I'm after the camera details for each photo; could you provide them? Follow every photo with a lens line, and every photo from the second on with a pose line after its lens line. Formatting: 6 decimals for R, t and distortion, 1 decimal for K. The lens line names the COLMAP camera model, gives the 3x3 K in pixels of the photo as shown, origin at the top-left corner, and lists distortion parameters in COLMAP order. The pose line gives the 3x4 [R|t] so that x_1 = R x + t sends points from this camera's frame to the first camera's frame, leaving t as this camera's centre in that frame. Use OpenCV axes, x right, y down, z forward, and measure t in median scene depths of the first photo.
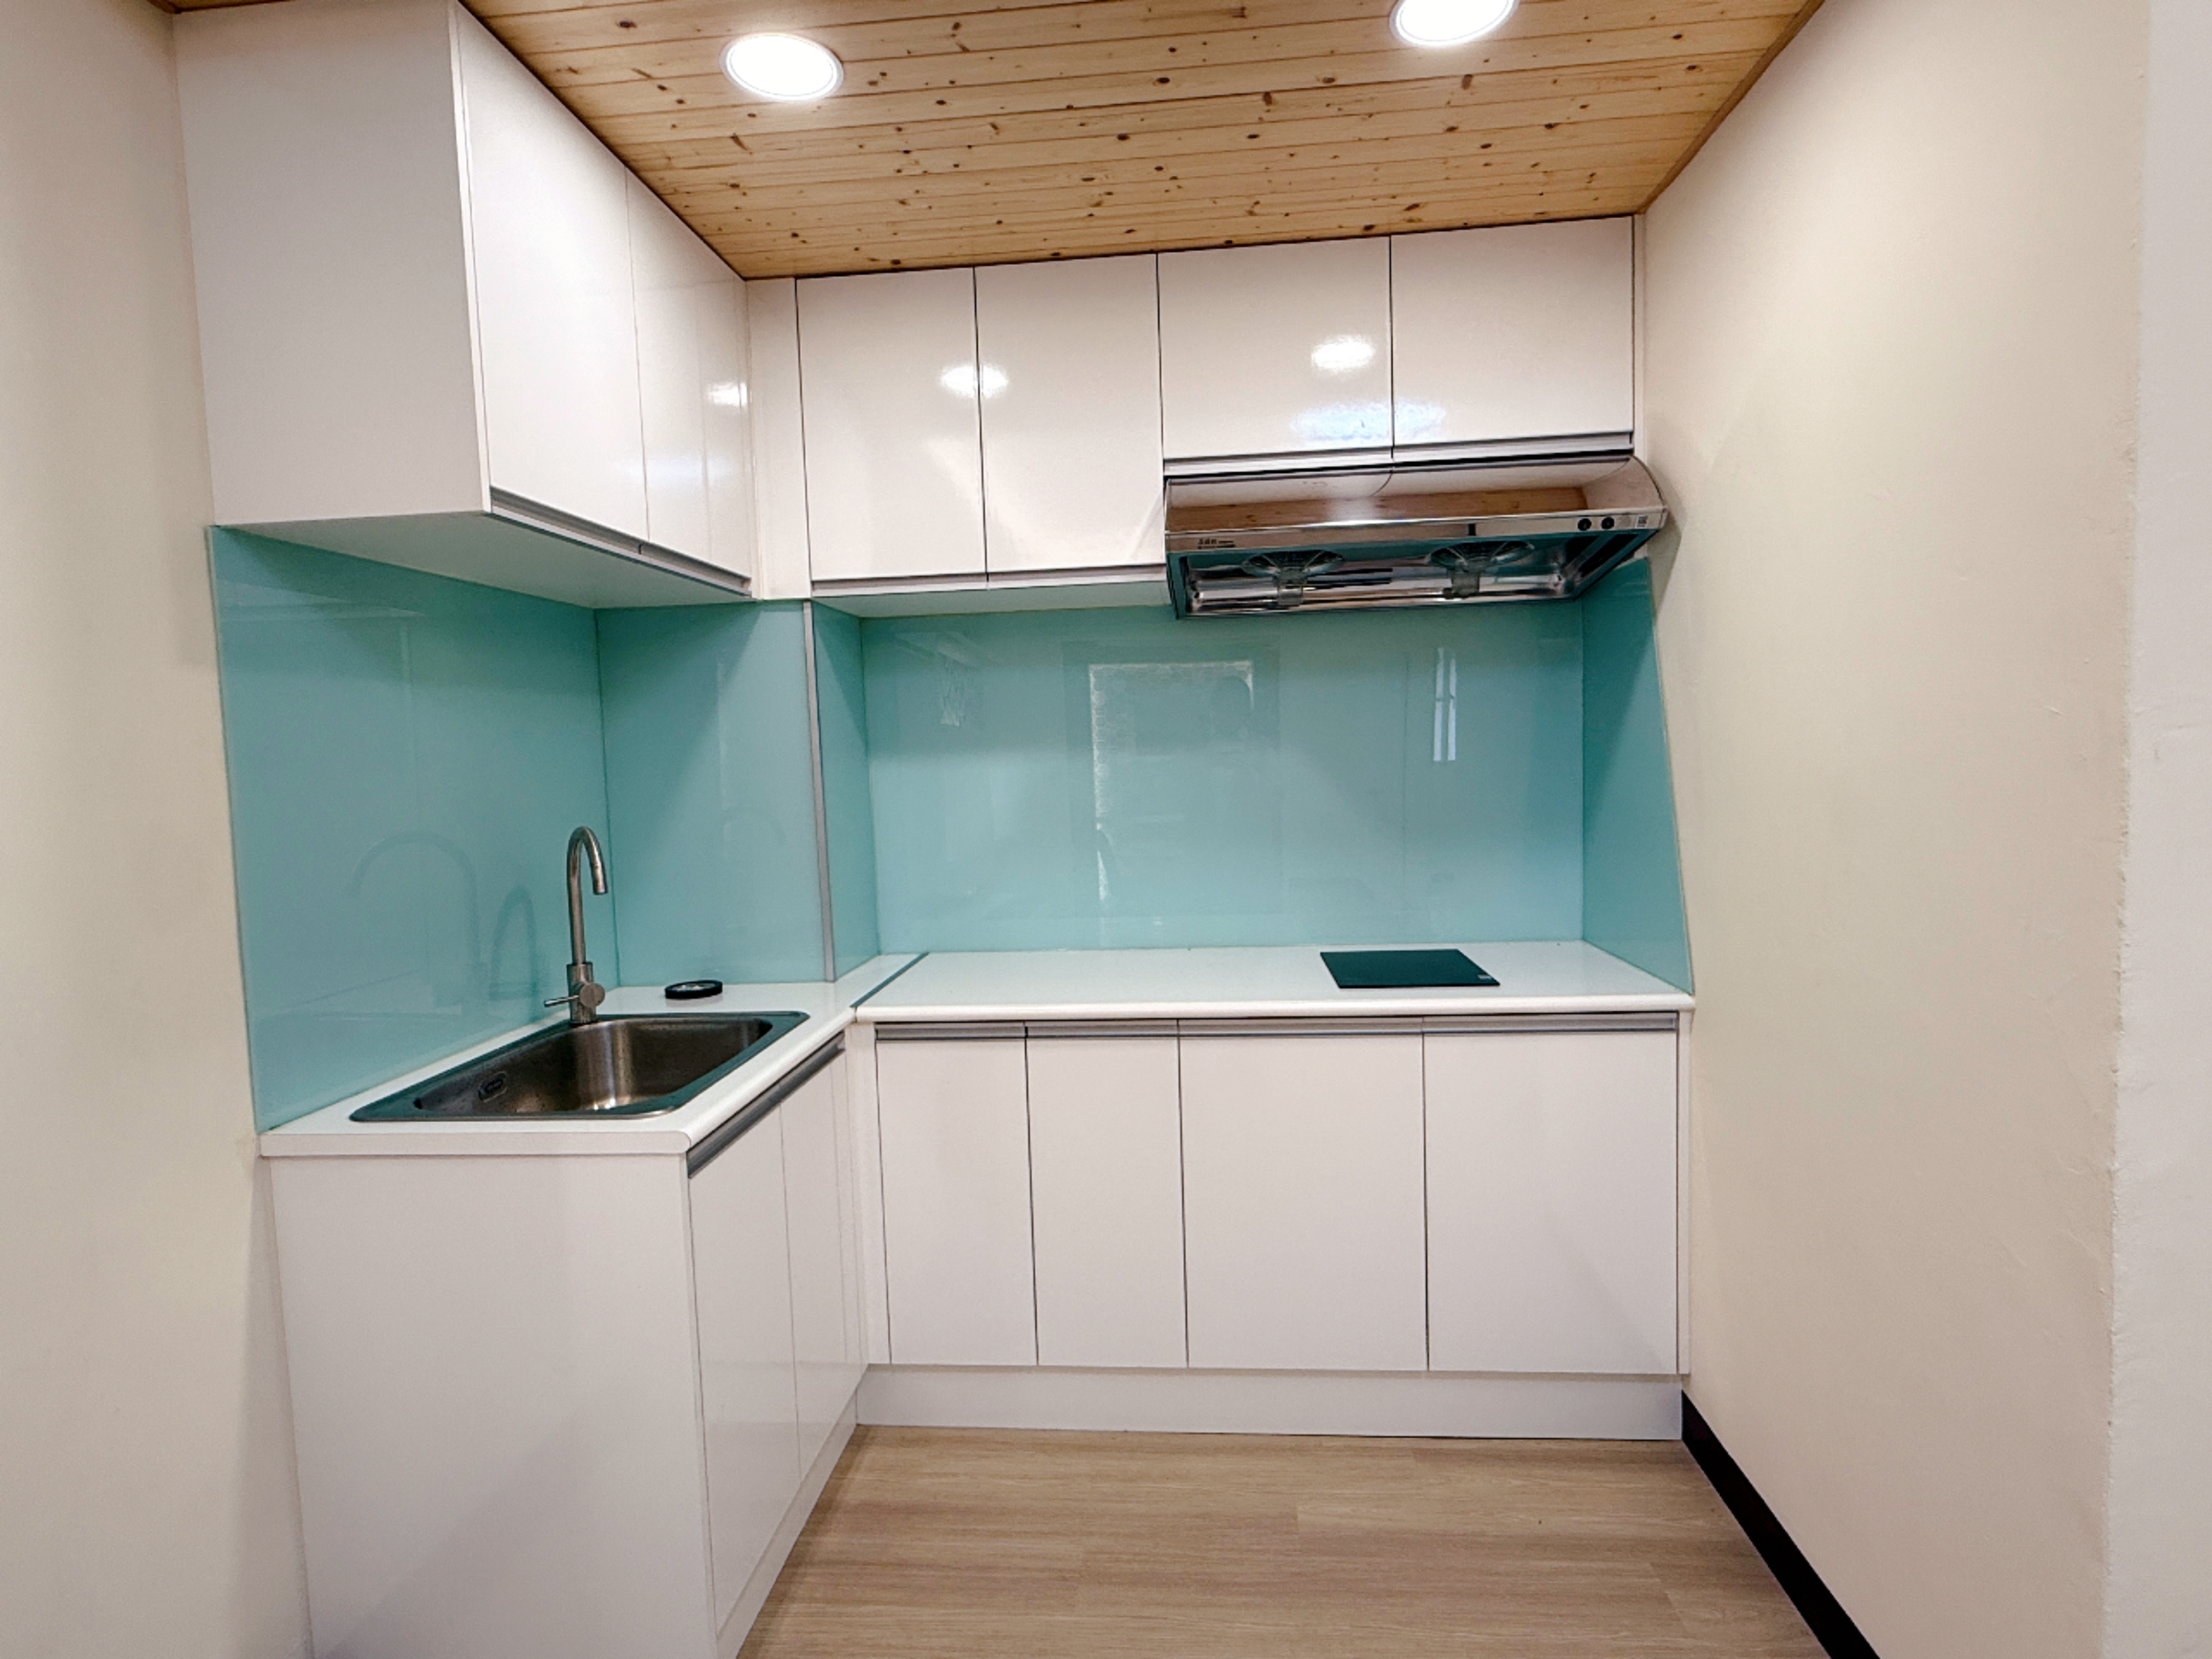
lens RADIAL K [[1175.1, 0, 1103.2], [0, 1175.1, 832.1], [0, 0, 1]] dist [-0.001932, 0.000414]
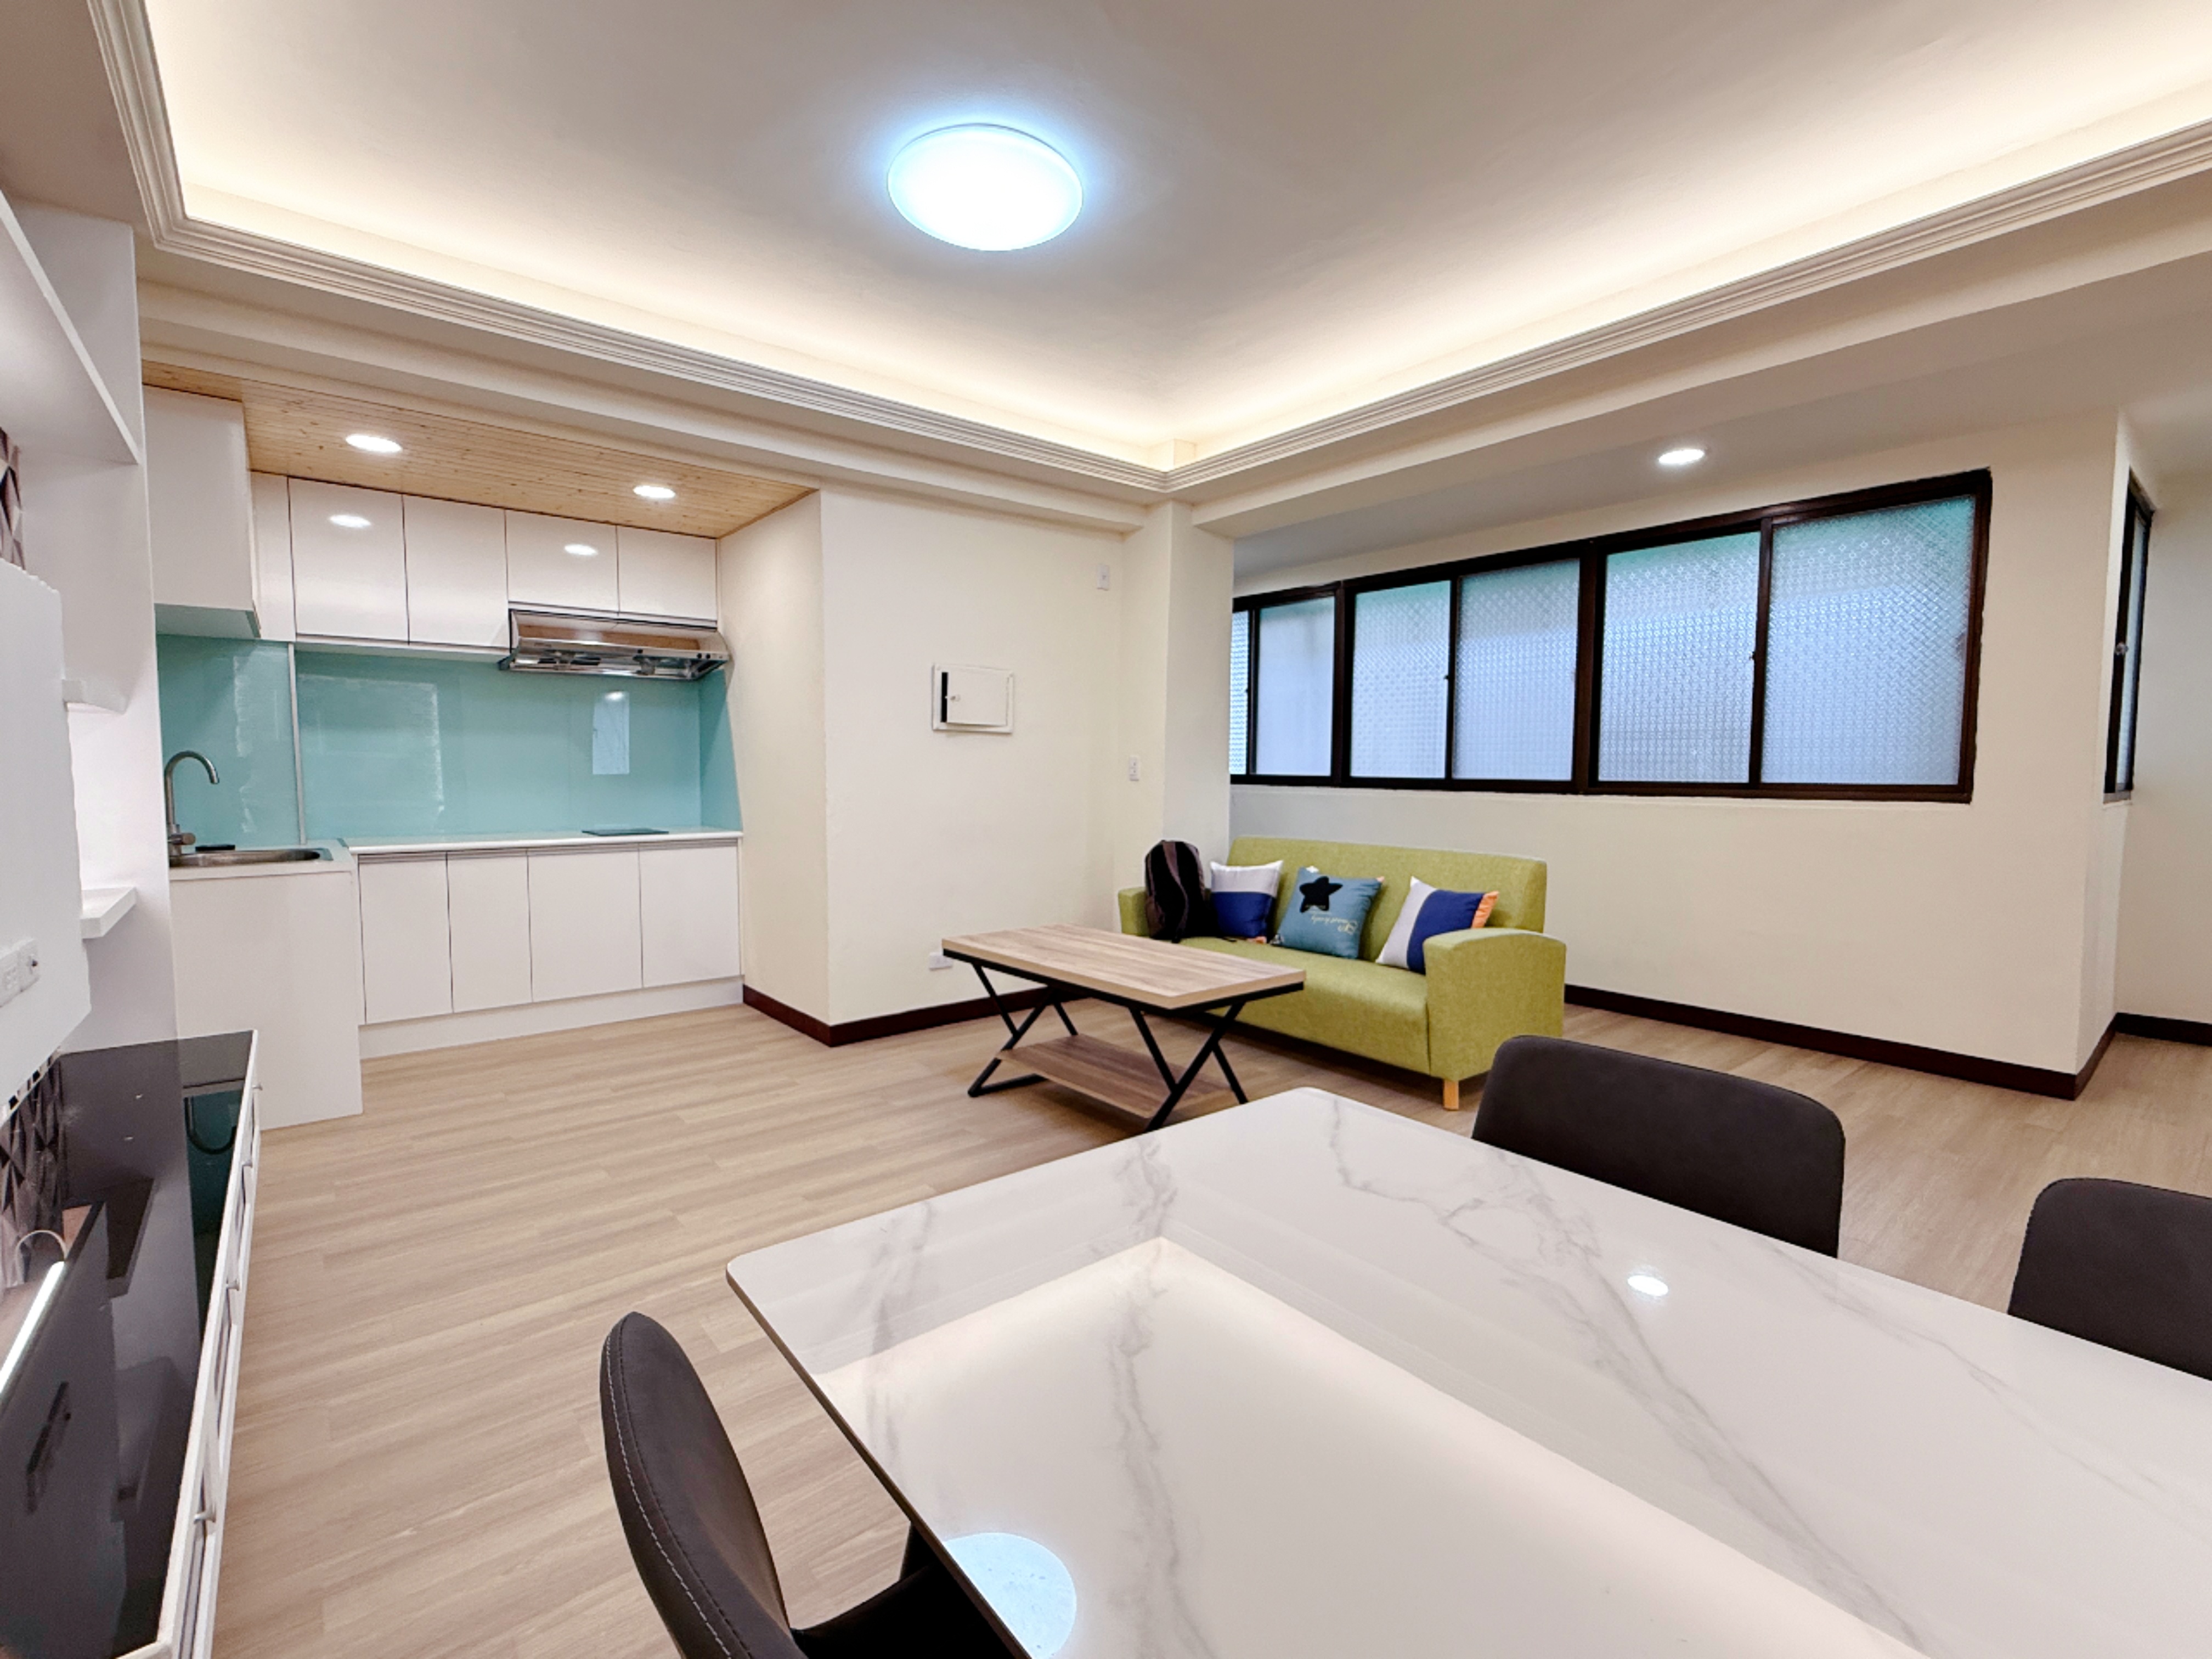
lens RADIAL K [[980.0, 0, 1107.8], [0, 980.0, 834.1], [0, 0, 1]] dist [-0.000281, 0.000091]
pose [[0.708272, -0.011705, 0.705842, -0.503117], [0.021725, 0.999750, -0.005221, 0.172438], [-0.705605, 0.019032, 0.708350, -1.210242]]
